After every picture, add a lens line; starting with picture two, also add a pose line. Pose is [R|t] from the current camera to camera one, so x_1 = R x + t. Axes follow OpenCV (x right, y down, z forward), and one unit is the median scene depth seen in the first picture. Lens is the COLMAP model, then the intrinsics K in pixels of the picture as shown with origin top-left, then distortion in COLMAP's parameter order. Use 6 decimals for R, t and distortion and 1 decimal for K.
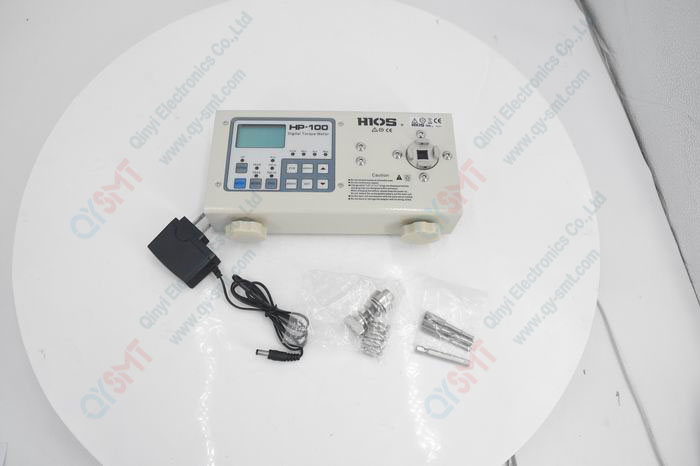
lens RADIAL K [[486.4, 0, 346.1], [0, 486.4, 228.2], [0, 0, 1]] dist [-0.105405, 0.007135]
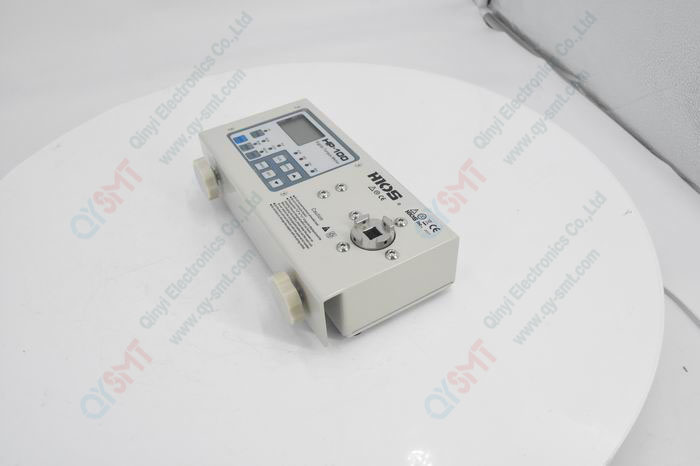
lens RADIAL K [[575.3, 0, 349.8], [0, 575.3, 231.8], [0, 0, 1]] dist [-0.060098, 0.032005]
pose [[0.496155, 0.541544, -0.678646, 0.746932], [-0.772821, 0.631692, -0.060931, -0.073500], [0.395698, 0.554703, 0.731934, 0.341513]]
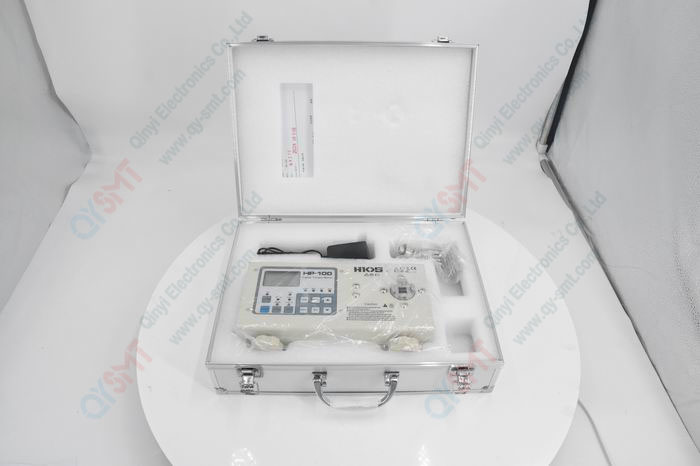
lens RADIAL K [[486.4, 0, 348.0], [0, 486.4, 234.5], [0, 0, 1]] dist [-0.105405, 0.007135]
pose [[0.999892, -0.010577, -0.010236, 0.023436], [0.004966, 0.897083, -0.441835, 0.301785], [0.013855, 0.441736, 0.897038, -0.267928]]
